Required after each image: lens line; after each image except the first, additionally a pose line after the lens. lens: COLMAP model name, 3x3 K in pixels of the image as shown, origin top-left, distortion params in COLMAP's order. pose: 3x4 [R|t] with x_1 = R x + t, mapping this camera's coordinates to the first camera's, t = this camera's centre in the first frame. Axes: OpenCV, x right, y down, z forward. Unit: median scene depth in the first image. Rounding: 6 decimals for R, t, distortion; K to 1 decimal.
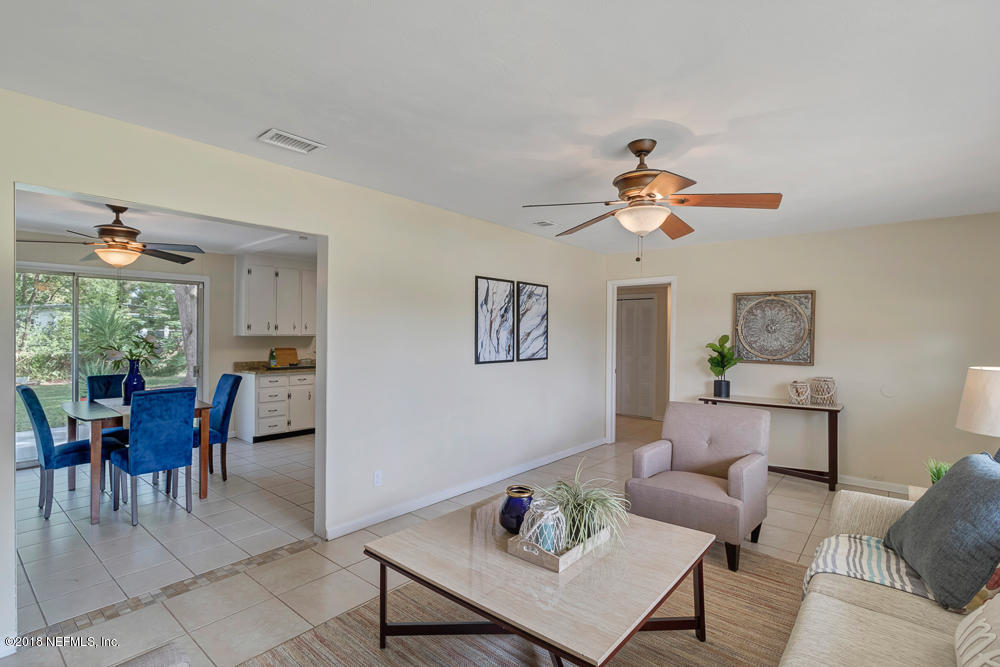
lens RADIAL K [[478.5, 0, 502.2], [0, 478.5, 333.2], [0, 0, 1]] dist [0.001492, 0.000667]
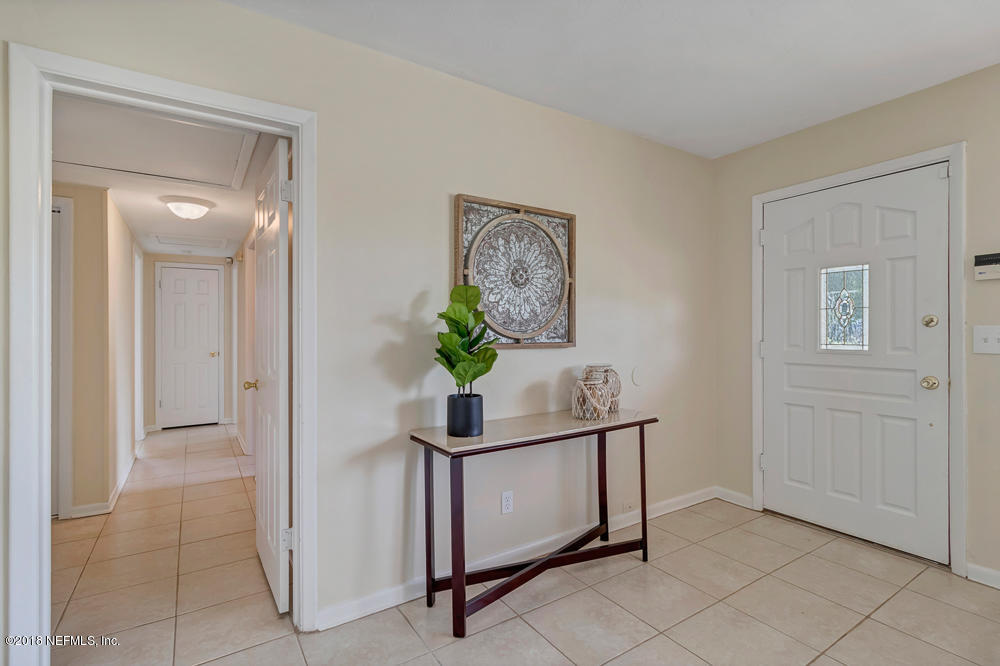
lens RADIAL K [[478.5, 0, 503.5], [0, 478.5, 332.6], [0, 0, 1]] dist [0.001492, 0.000667]
pose [[0.280663, -0.014396, 0.959698, 0.074167], [0.007448, 0.999890, 0.012821, 0.041052], [-0.959777, 0.003549, 0.280739, 0.875319]]
